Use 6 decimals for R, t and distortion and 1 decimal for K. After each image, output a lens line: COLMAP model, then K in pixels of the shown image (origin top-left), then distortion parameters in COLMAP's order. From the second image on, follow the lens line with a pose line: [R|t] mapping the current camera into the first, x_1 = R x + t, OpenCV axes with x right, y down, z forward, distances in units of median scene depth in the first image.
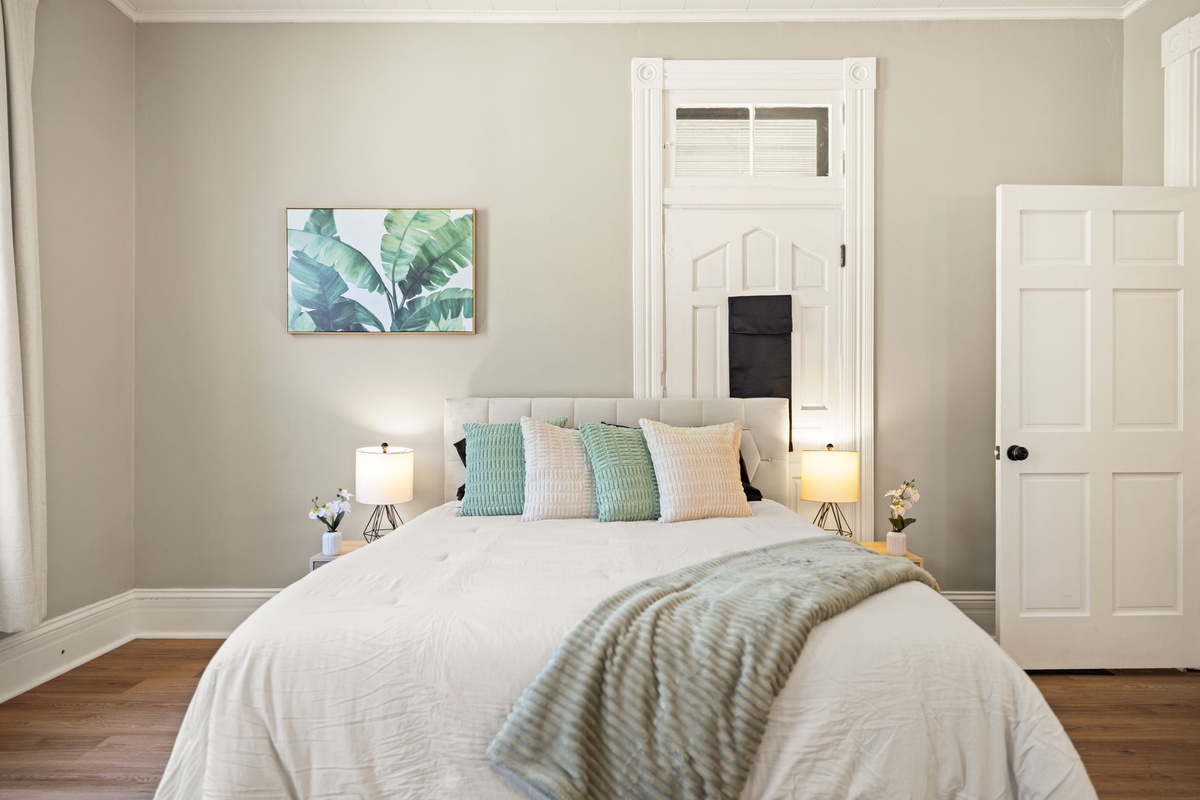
lens RADIAL K [[718.9, 0, 600.1], [0, 718.9, 412.7], [0, 0, 1]] dist [-0.001942, -0.000832]
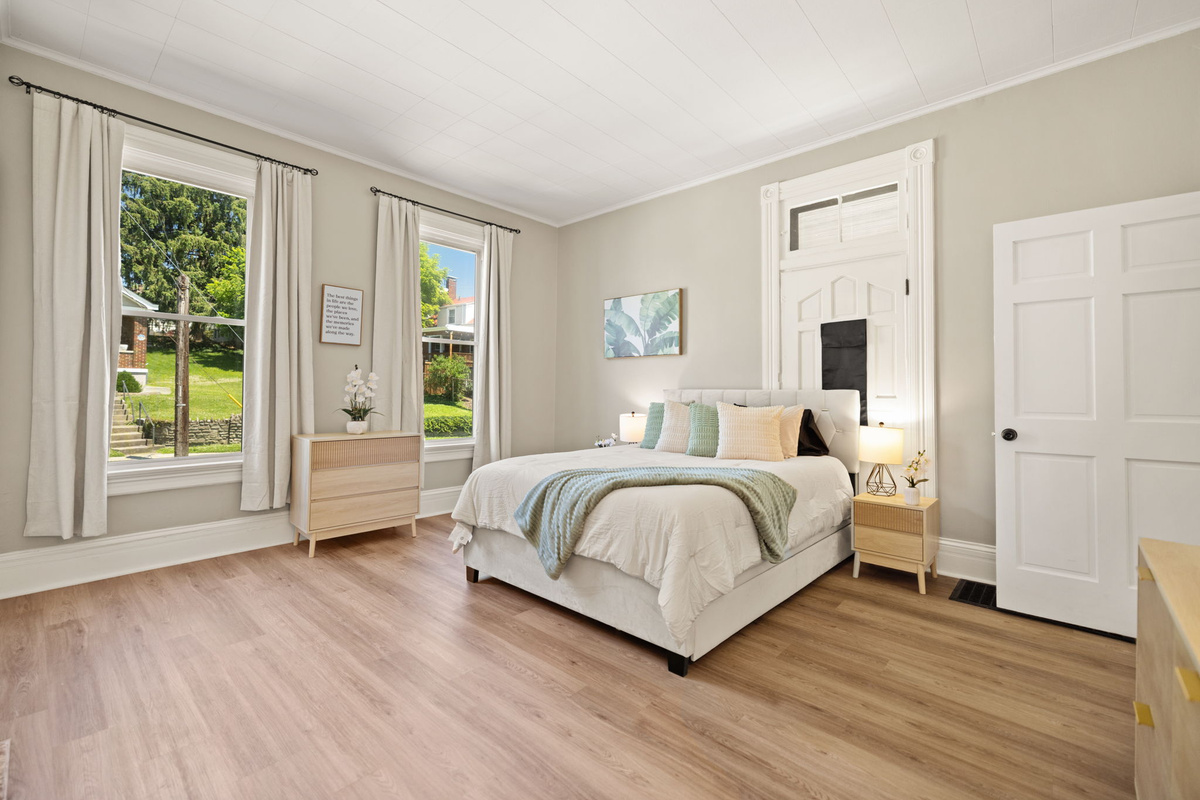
lens RADIAL K [[511.2, 0, 600.4], [0, 511.2, 379.2], [0, 0, 1]] dist [-0.000980, 0.000280]
pose [[0.742344, -0.010944, -0.669930, 0.562846], [-0.012564, 0.999463, -0.030248, -0.004444], [0.669901, 0.030872, 0.741808, -0.121029]]
